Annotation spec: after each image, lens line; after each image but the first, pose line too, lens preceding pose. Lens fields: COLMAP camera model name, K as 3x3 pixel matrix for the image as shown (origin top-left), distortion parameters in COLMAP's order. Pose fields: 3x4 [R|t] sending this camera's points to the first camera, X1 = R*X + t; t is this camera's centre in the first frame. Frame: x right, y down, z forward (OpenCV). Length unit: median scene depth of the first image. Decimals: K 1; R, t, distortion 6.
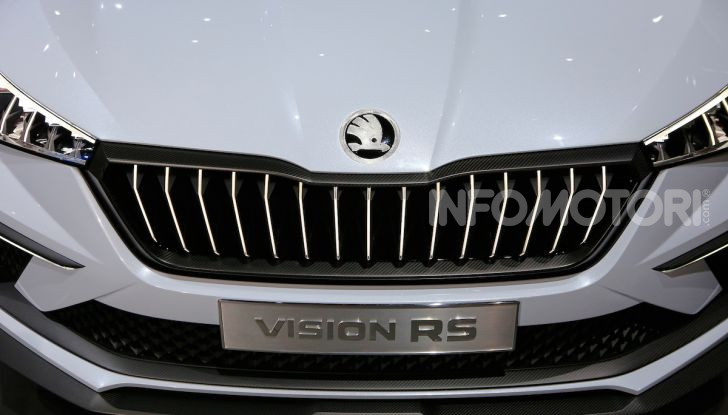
lens RADIAL K [[1038.3, 0, 363.6], [0, 1038.3, 209.4], [0, 0, 1]] dist [-0.001637, 0.000000]
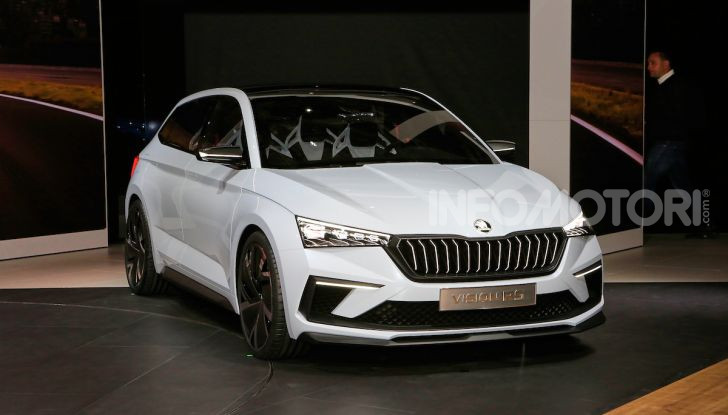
lens RADIAL K [[1499.0, 0, 365.0], [0, 1499.0, 206.9], [0, 0, 1]] dist [0.212318, 0.000000]
pose [[0.916679, -0.035646, 0.398031, -1.885122], [0.186197, 0.919392, -0.346481, 1.220562], [-0.353596, 0.391724, 0.849425, -2.374887]]
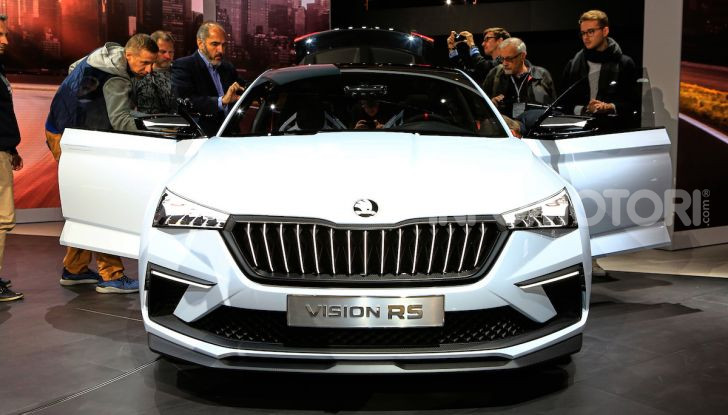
lens RADIAL K [[730.2, 0, 365.2], [0, 730.2, 208.0], [0, 0, 1]] dist [-0.067079, 0.000000]
pose [[0.999978, -0.001538, 0.006506, -0.004498], [0.003856, 0.927644, -0.373446, 0.438962], [-0.005461, 0.373462, 0.927629, -0.304996]]
